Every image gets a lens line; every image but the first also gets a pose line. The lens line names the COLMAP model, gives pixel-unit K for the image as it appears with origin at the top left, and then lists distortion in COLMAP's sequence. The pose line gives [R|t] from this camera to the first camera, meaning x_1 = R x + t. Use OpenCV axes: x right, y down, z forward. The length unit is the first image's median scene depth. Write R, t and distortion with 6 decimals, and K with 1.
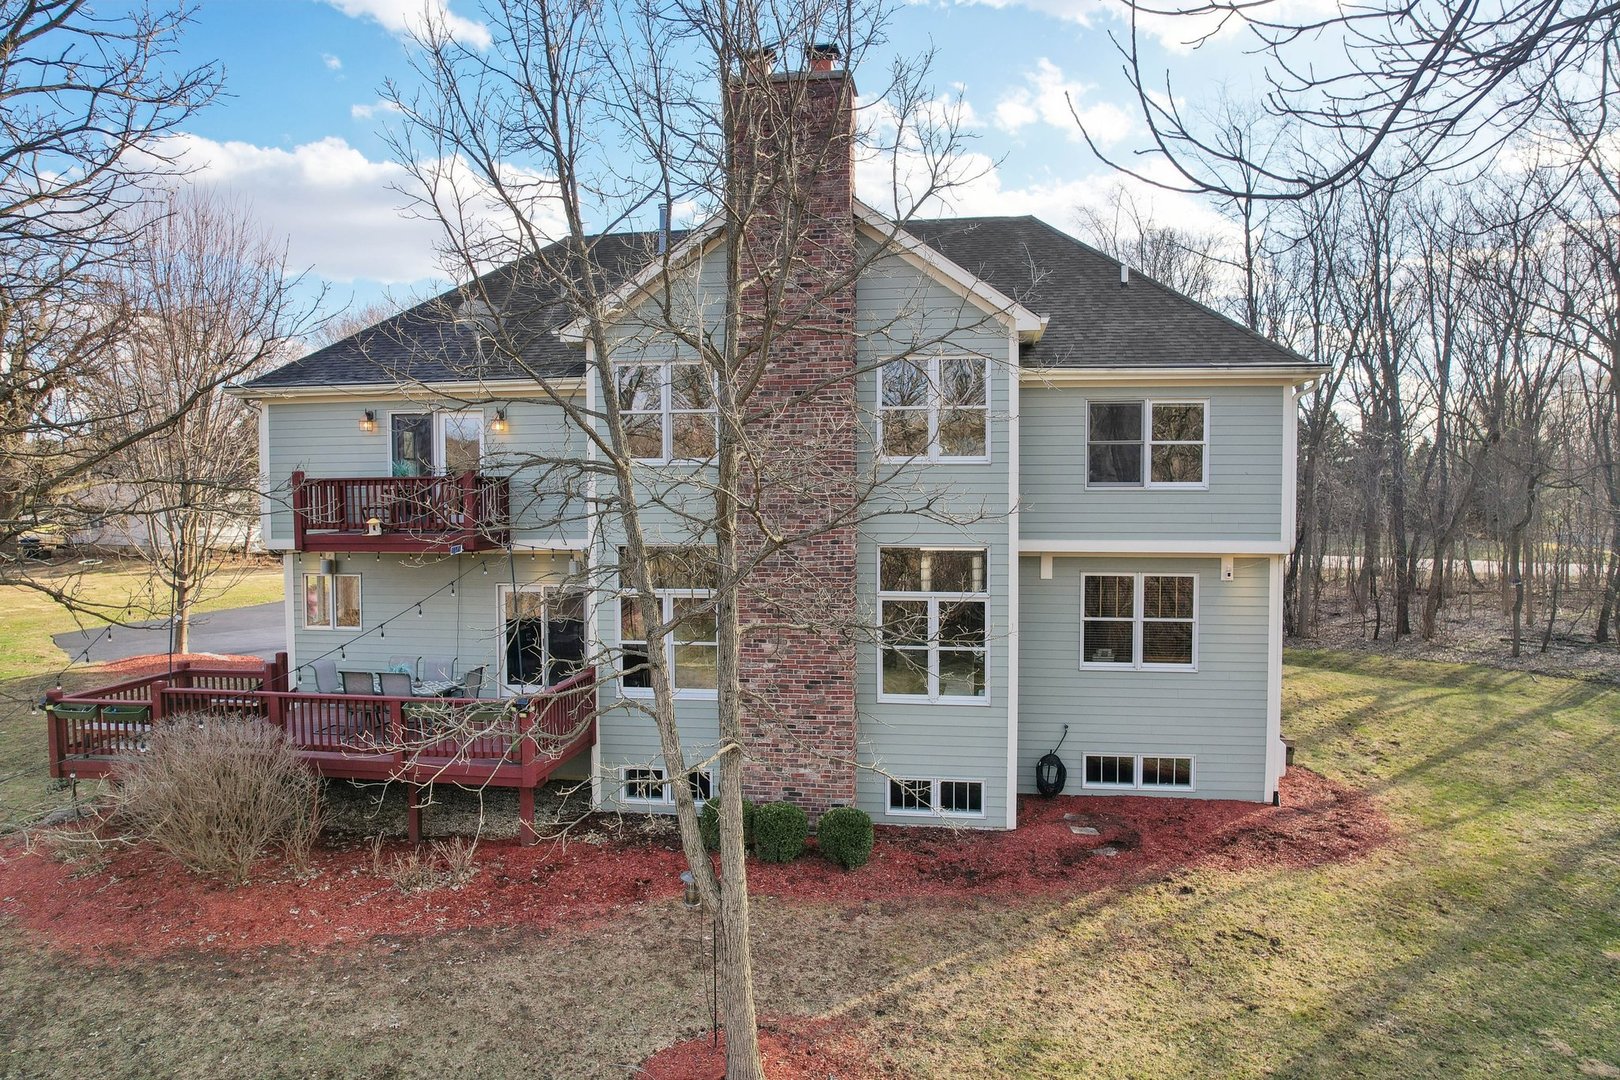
lens RADIAL K [[1024.3, 0, 806.5], [0, 1024.3, 549.7], [0, 0, 1]] dist [-0.004113, 0.004728]
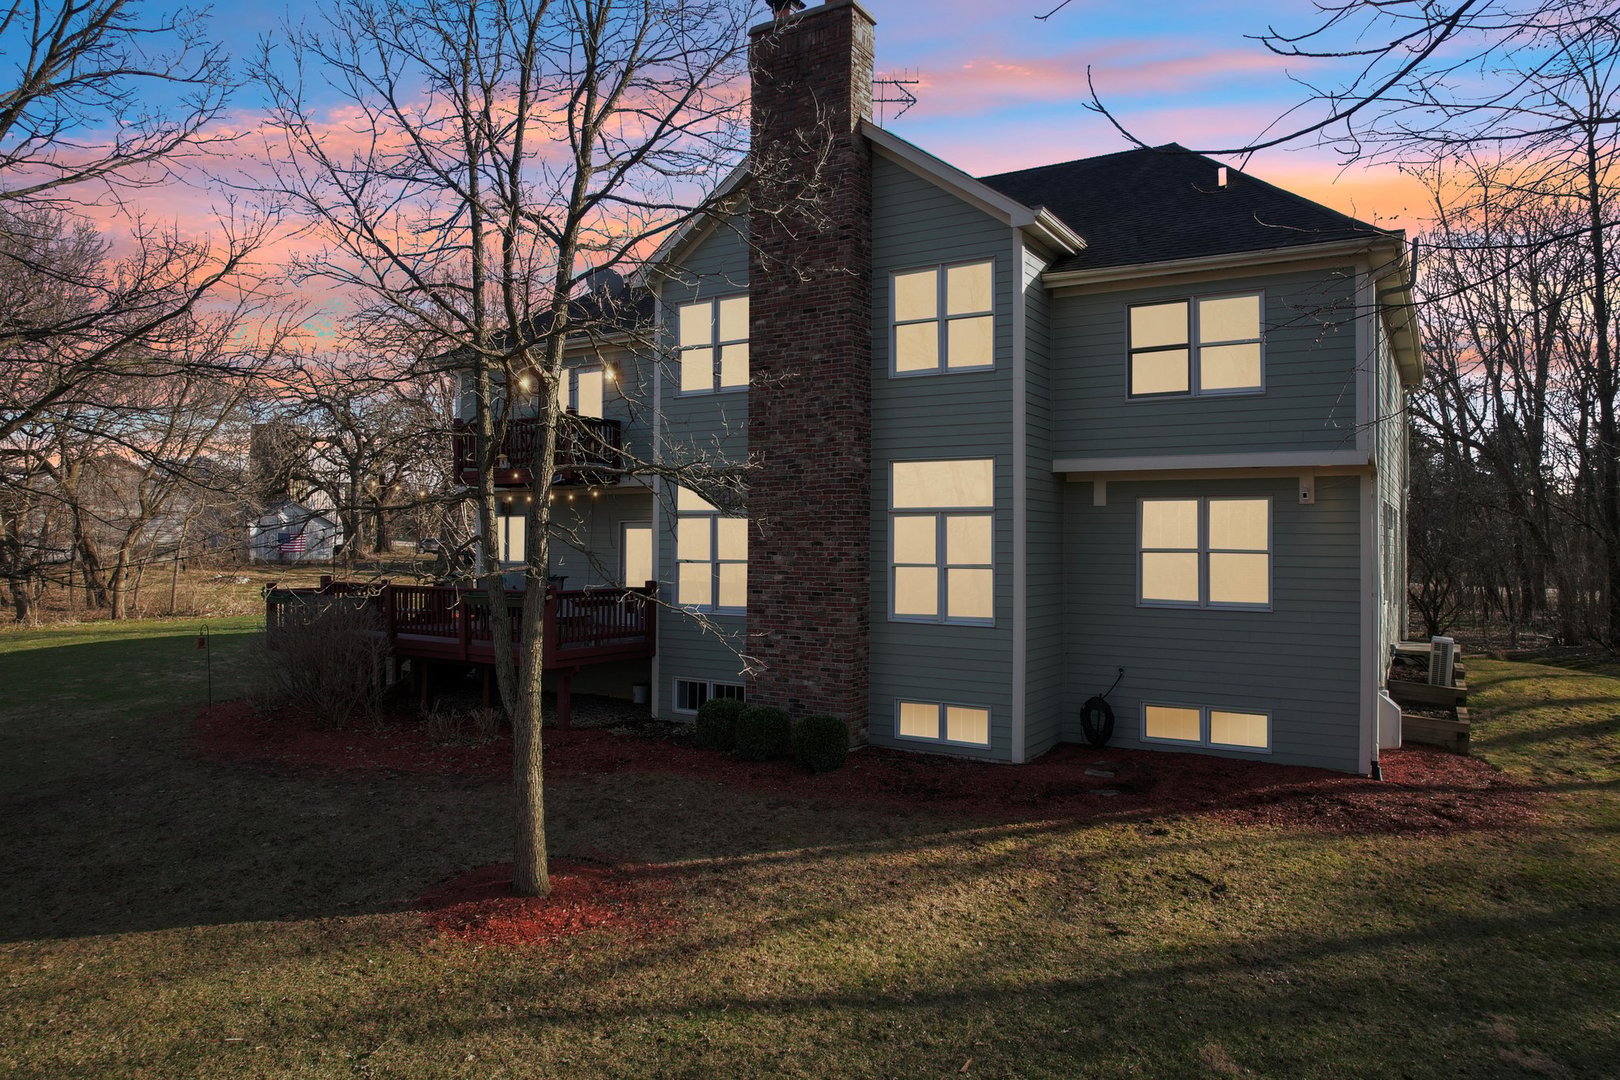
lens RADIAL K [[1024.3, 0, 806.4], [0, 1024.3, 531.3], [0, 0, 1]] dist [-0.004113, 0.004728]
pose [[0.919204, 0.008472, -0.393691, 0.400472], [-0.034896, 0.997588, -0.060009, 0.130568], [0.392233, 0.068899, 0.917282, 0.067603]]
